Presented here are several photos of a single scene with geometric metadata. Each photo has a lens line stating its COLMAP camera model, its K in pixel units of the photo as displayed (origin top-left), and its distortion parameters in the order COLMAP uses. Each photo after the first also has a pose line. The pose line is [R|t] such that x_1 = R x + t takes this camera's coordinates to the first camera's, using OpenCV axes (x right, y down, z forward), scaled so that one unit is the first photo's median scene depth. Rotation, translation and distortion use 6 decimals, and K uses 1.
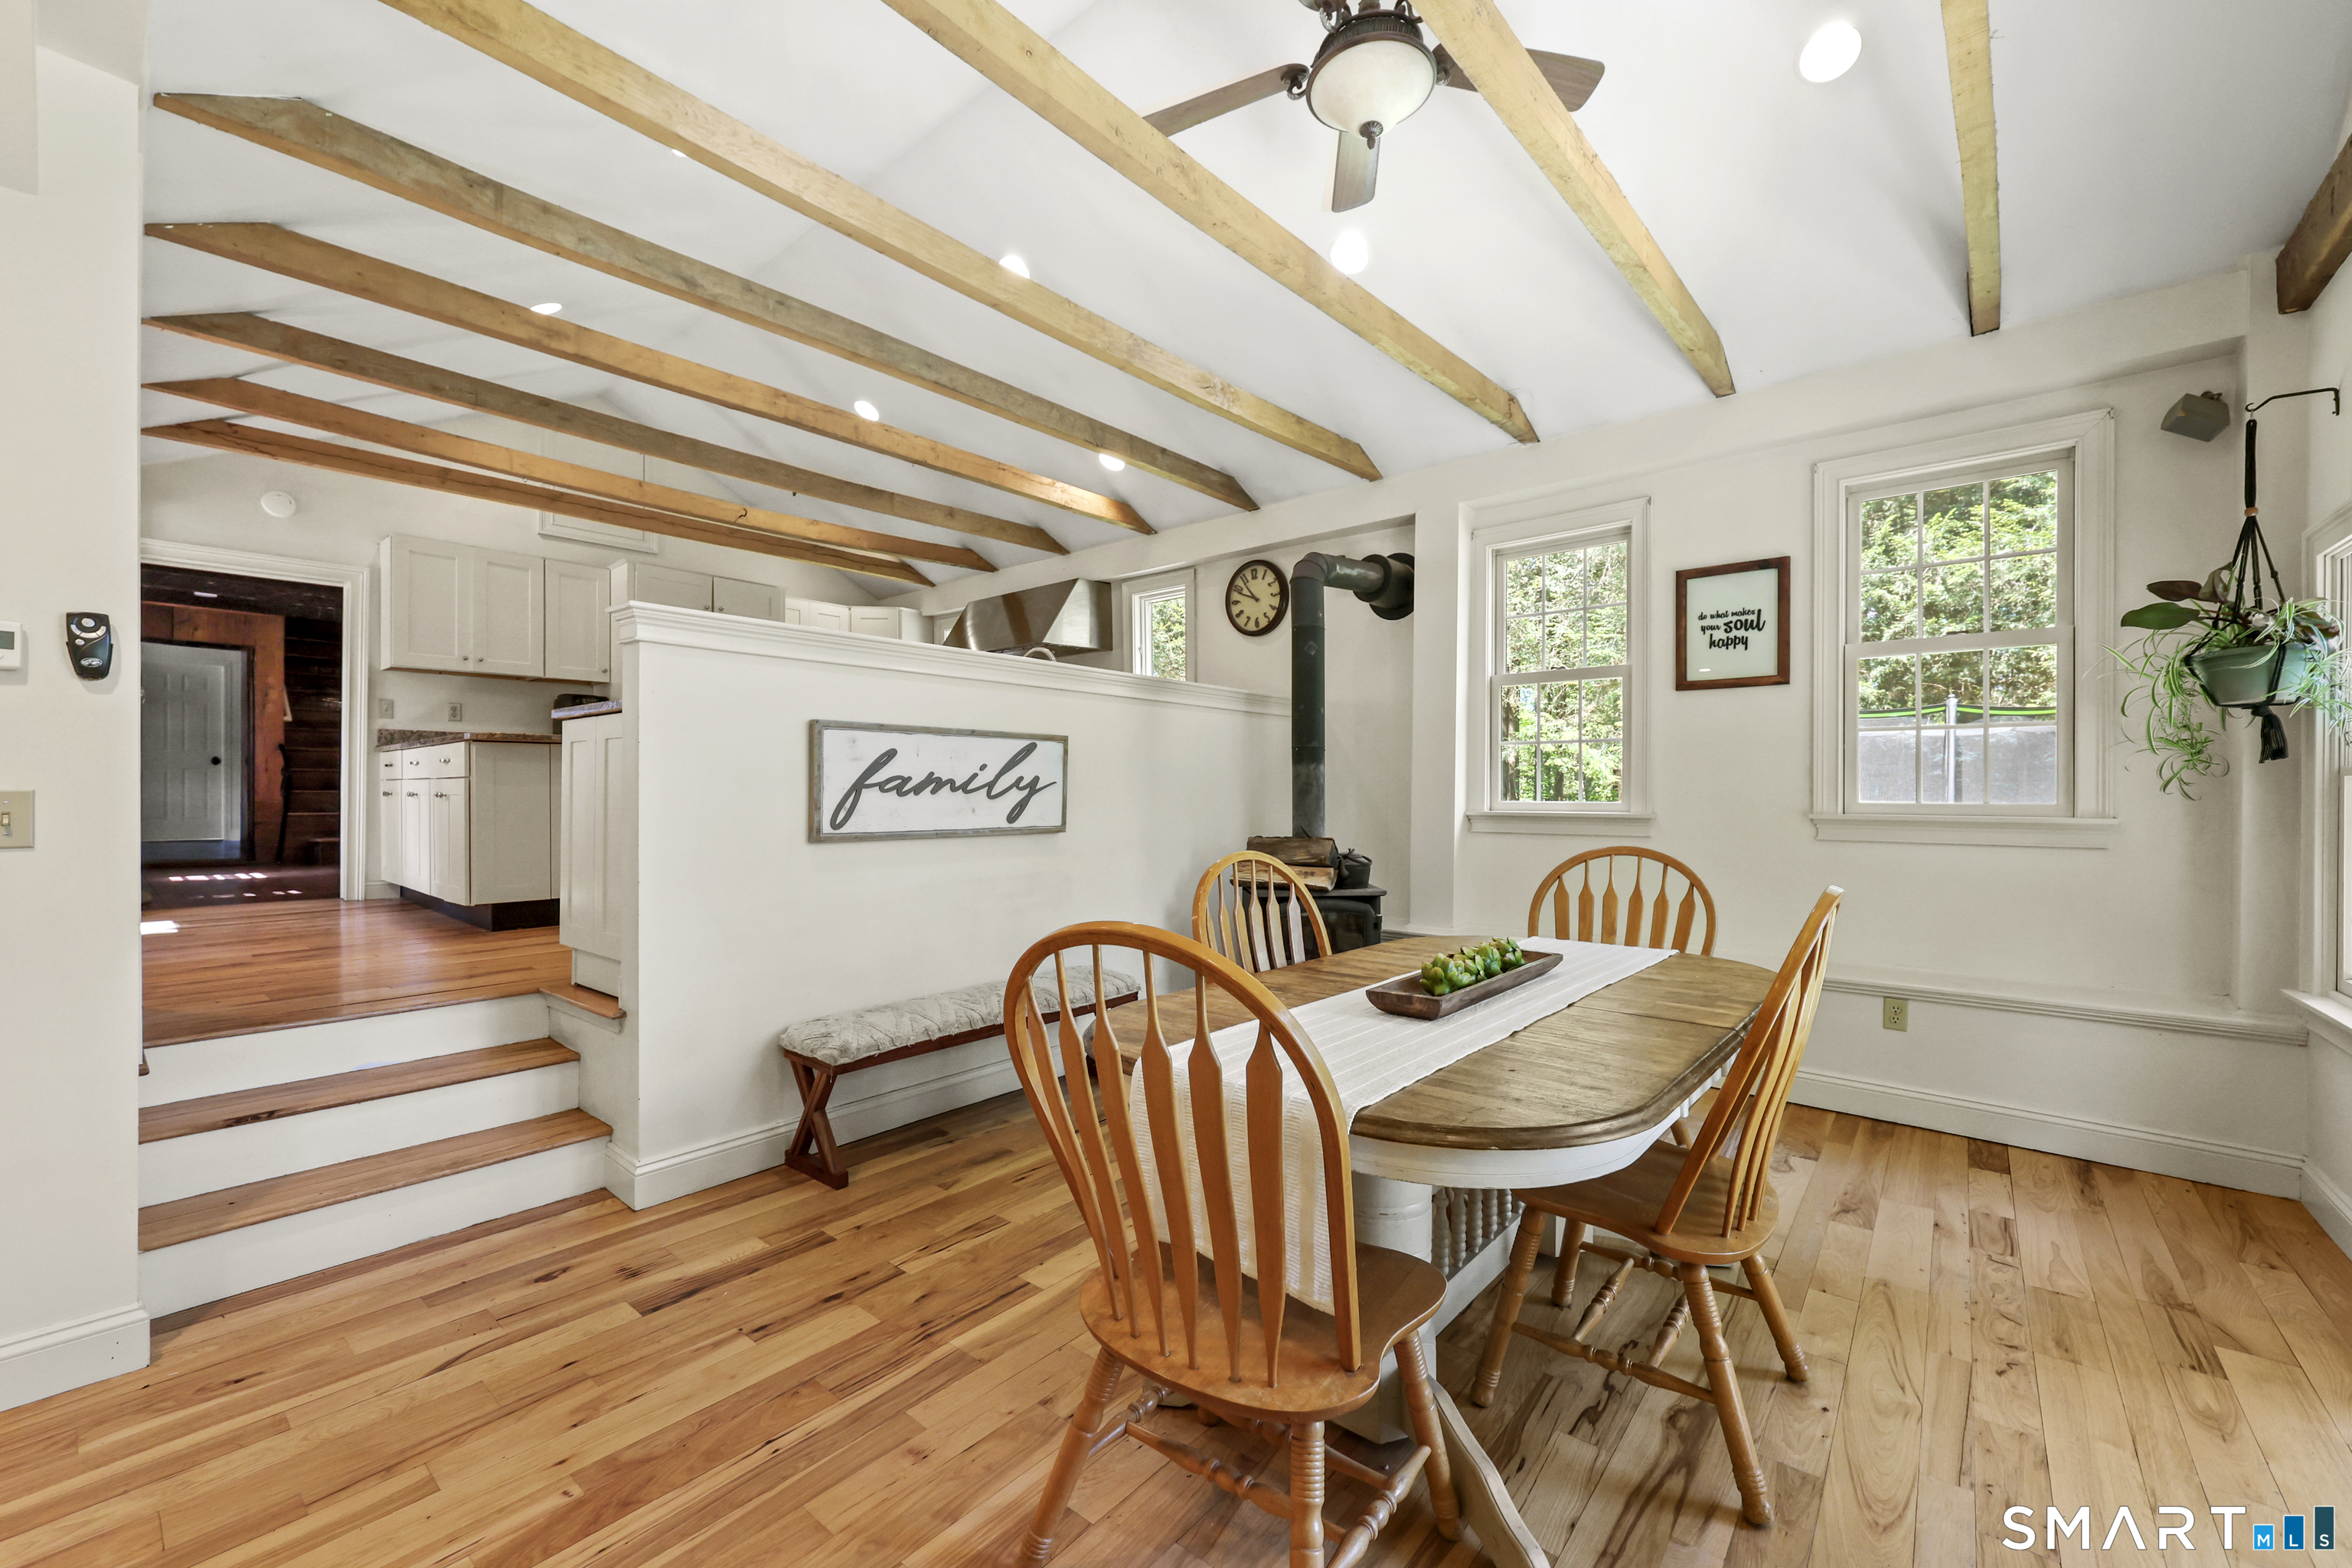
lens RADIAL K [[945.6, 0, 1185.6], [0, 945.6, 792.9], [0, 0, 1]] dist [0.000380, 0.000241]
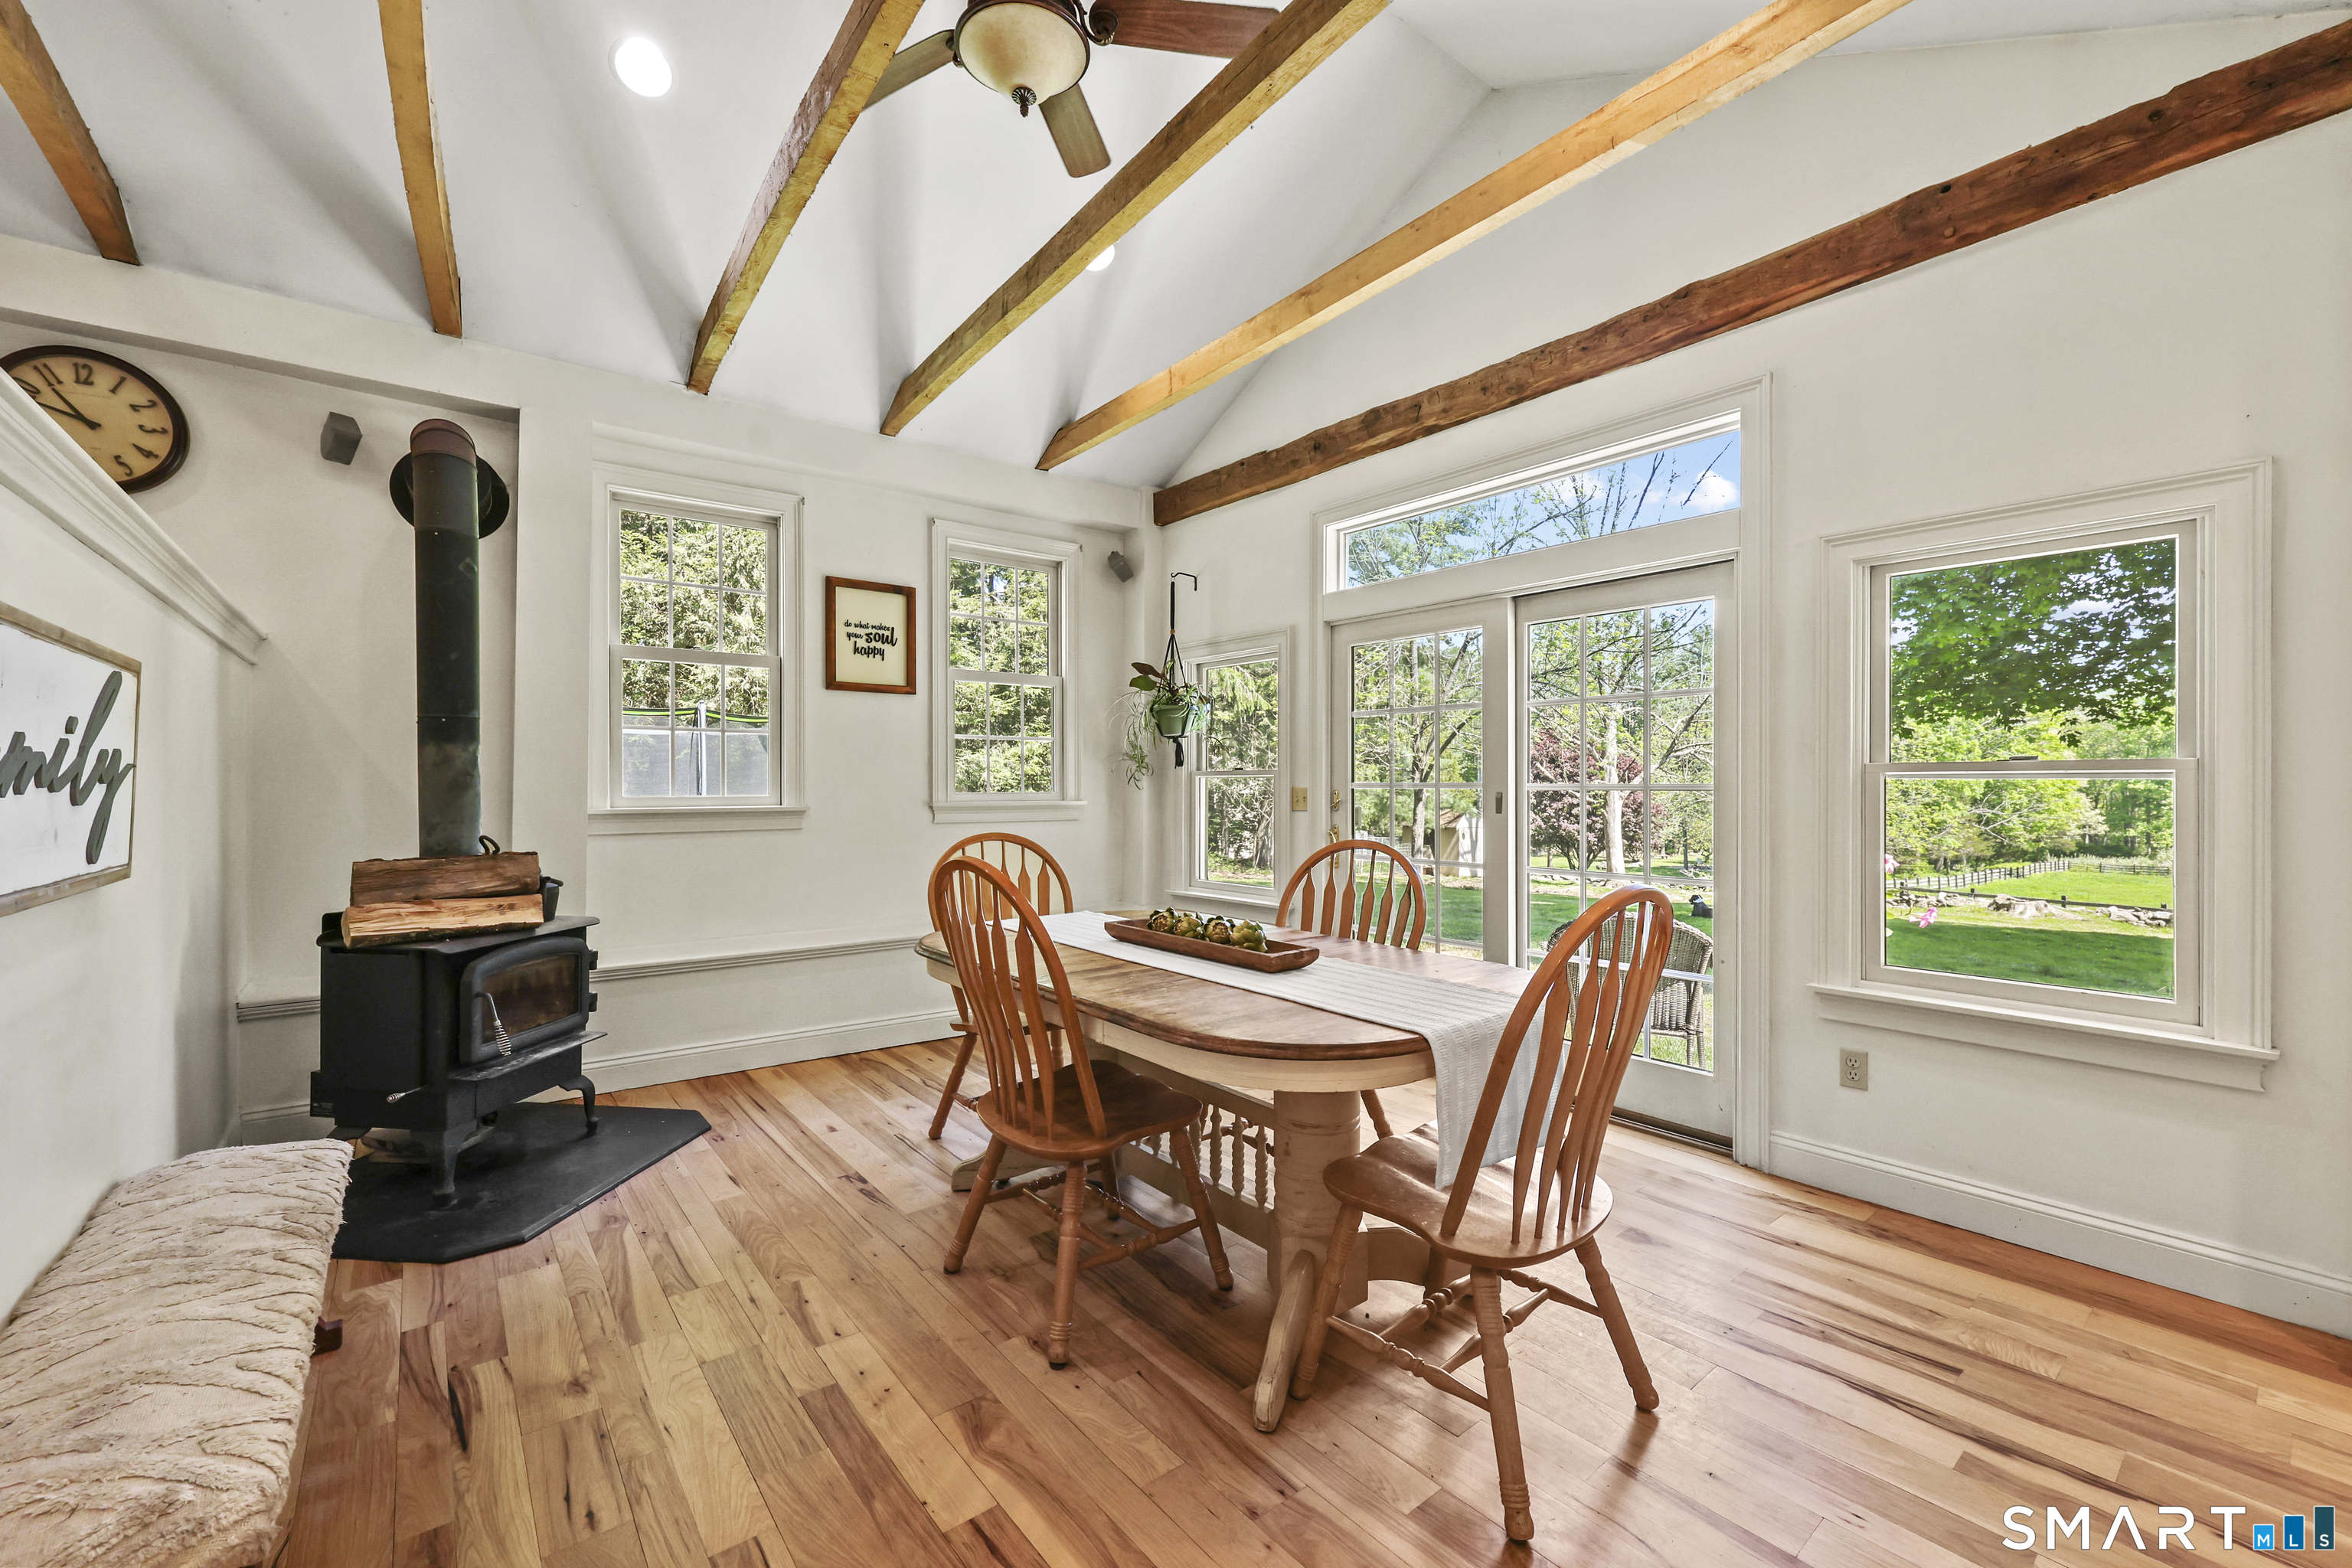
lens RADIAL K [[945.6, 0, 1184.2], [0, 945.6, 785.7], [0, 0, 1]] dist [0.000380, 0.000241]
pose [[0.204862, -0.002799, 0.978787, -0.450104], [-0.000129, 0.999996, 0.002887, -0.003202], [-0.978791, -0.000718, 0.204860, 0.405403]]
